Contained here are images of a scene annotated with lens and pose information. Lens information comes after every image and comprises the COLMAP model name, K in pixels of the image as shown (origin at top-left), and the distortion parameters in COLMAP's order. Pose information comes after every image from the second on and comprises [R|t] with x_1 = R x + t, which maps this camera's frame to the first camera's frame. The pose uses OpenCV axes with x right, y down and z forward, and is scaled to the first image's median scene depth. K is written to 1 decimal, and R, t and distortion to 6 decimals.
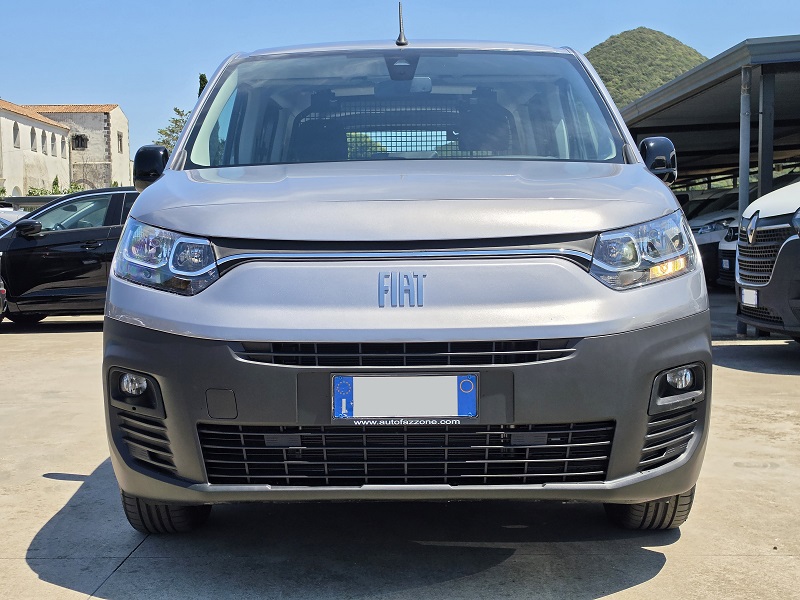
lens RADIAL K [[1063.1, 0, 400.5], [0, 1063.1, 302.2], [0, 0, 1]] dist [0.145640, 0.000000]
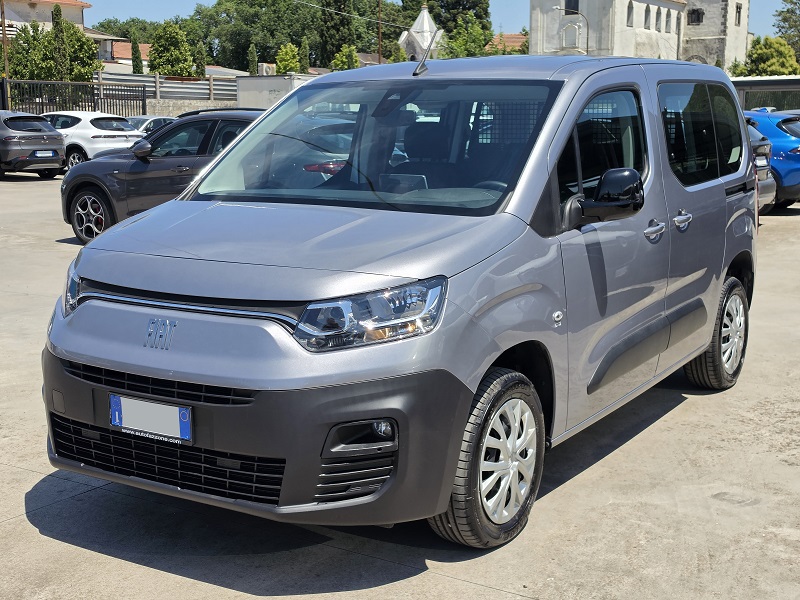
lens RADIAL K [[1063.1, 0, 400.2], [0, 1063.1, 297.2], [0, 0, 1]] dist [0.145640, 0.000000]
pose [[0.859466, 0.094248, -0.502429, 0.918538], [-0.041820, 0.992526, 0.114646, -0.222665], [0.509479, -0.077523, 0.856984, 0.028101]]
